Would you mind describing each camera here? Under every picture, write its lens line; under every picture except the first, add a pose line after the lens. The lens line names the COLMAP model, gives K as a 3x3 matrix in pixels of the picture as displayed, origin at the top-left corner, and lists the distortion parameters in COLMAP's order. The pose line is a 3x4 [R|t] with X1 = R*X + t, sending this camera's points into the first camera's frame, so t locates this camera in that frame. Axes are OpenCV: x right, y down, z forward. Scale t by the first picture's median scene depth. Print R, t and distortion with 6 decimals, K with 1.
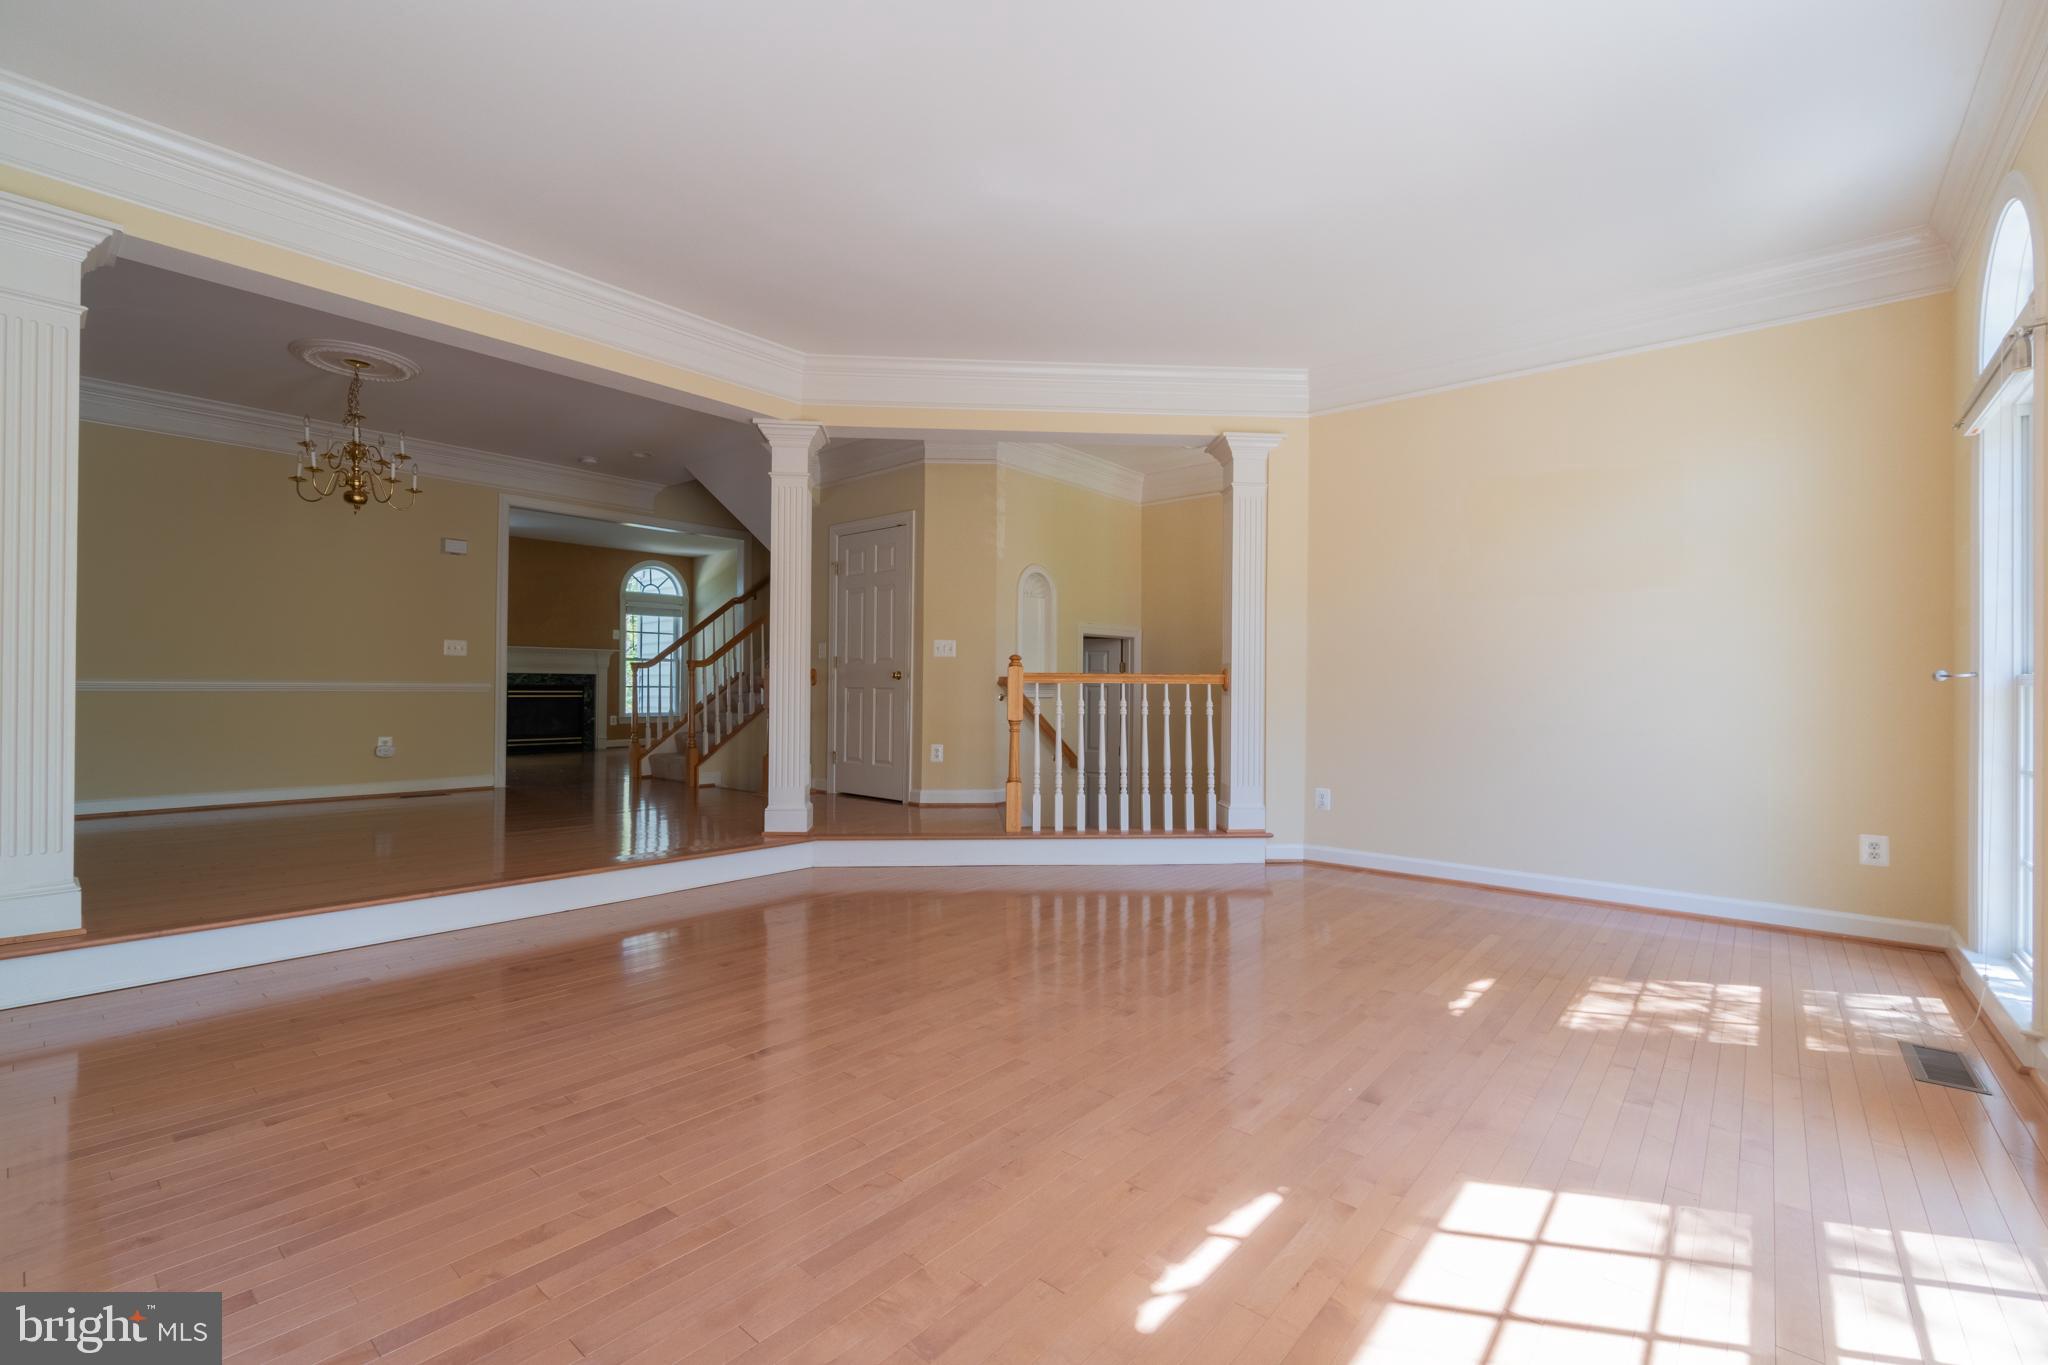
lens RADIAL K [[875.1, 0, 1016.4], [0, 875.1, 683.4], [0, 0, 1]] dist [-0.000281, 0.000005]
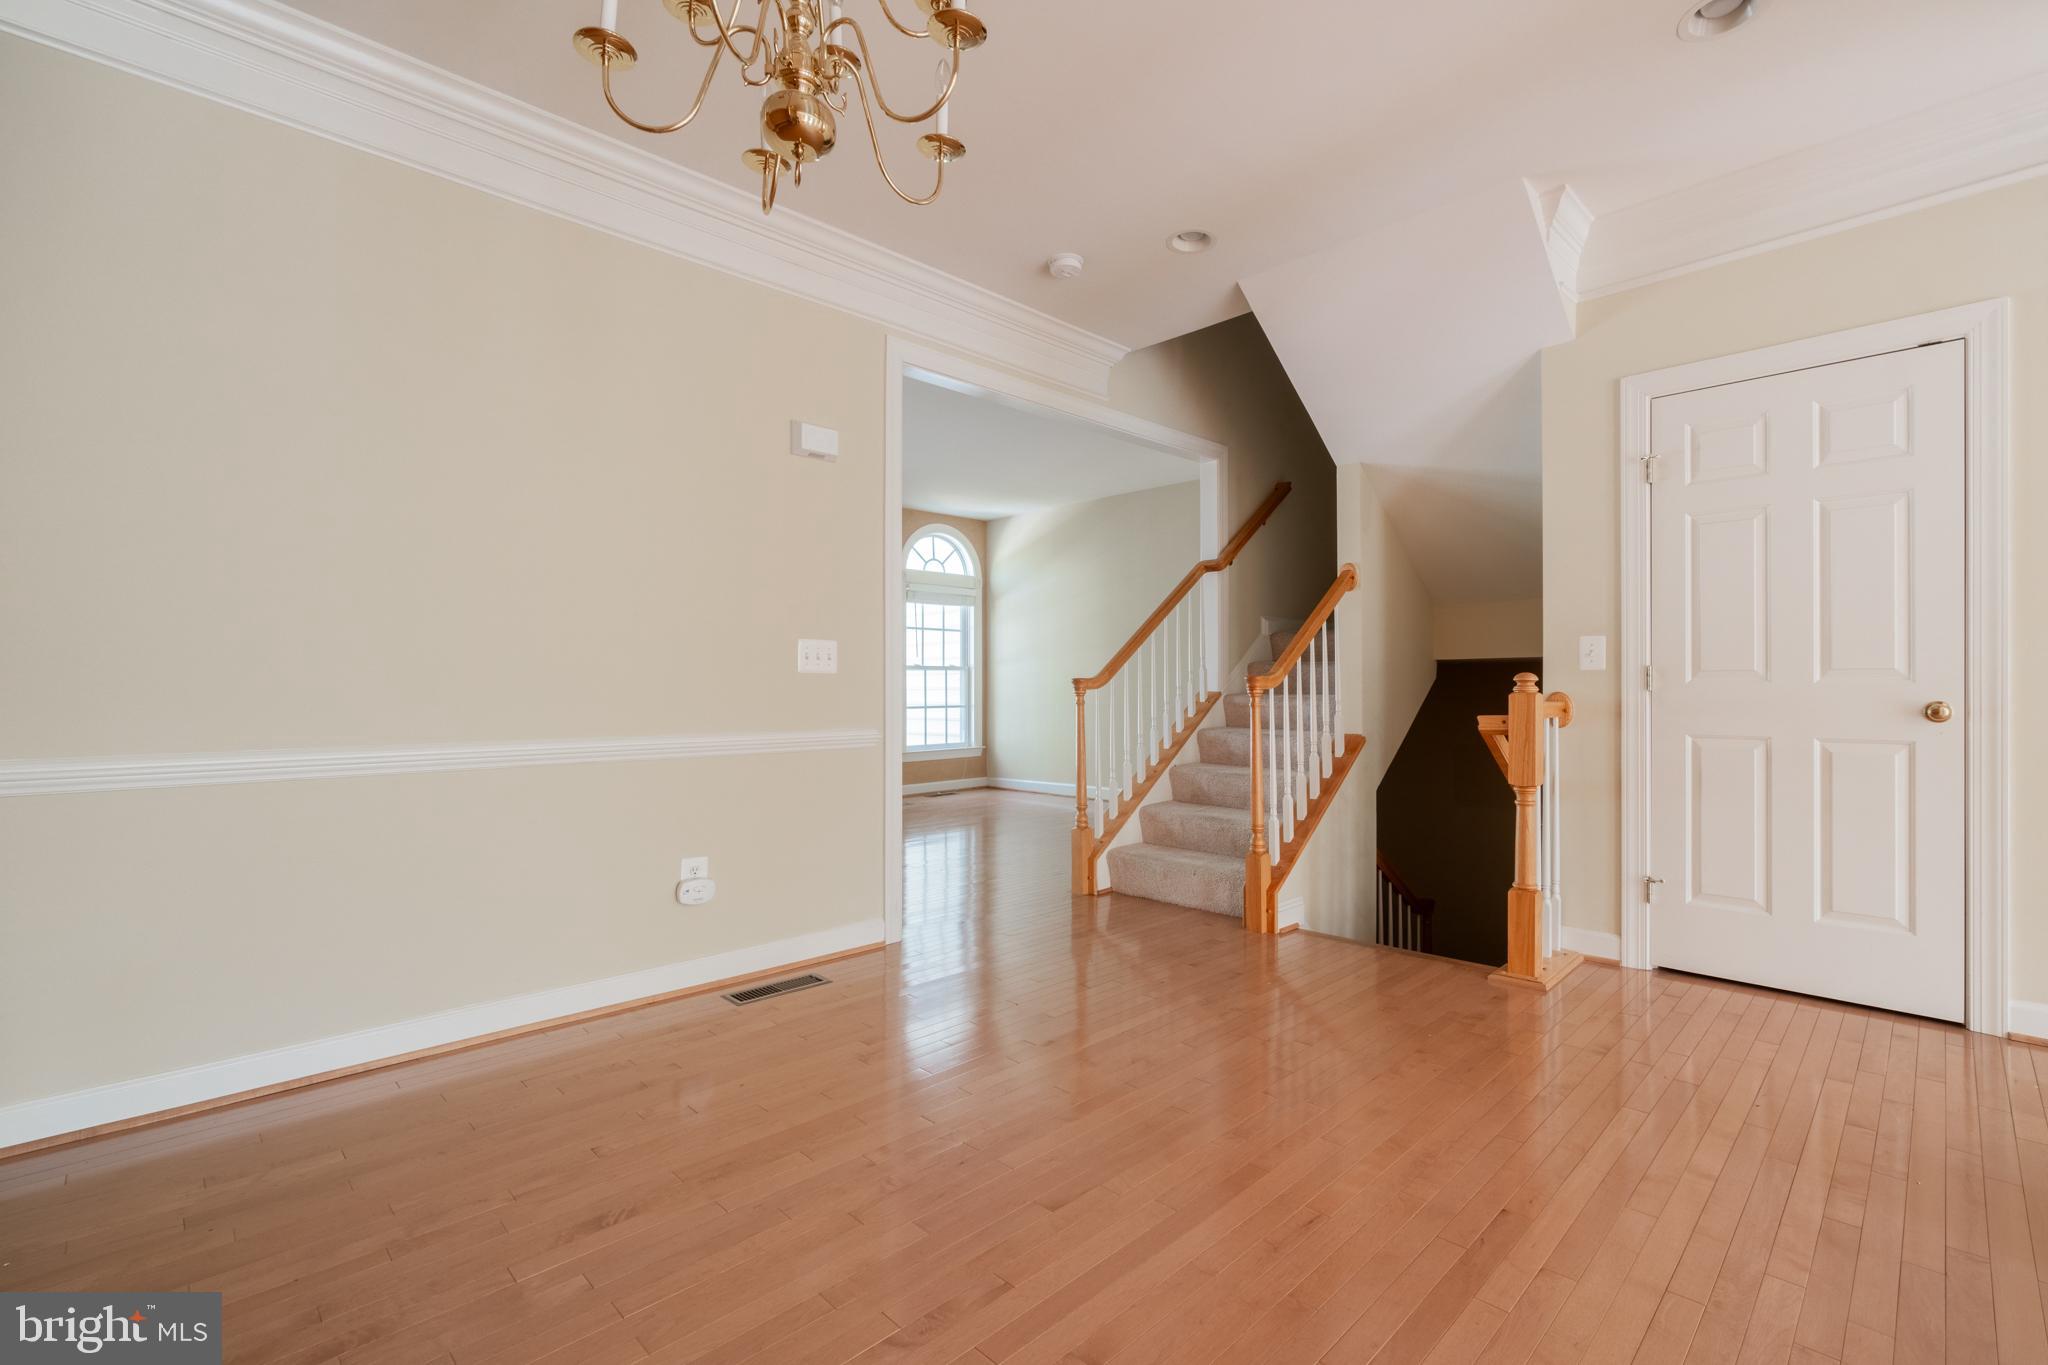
lens RADIAL K [[904.5, 0, 1080.0], [0, 904.5, 682.0], [0, 0, 1]] dist [-0.000418, 0.000039]
pose [[0.998398, -0.010766, -0.055555, -0.461896], [0.010714, 0.999942, -0.001228, -0.024046], [0.055565, 0.000631, 0.998455, 0.509932]]
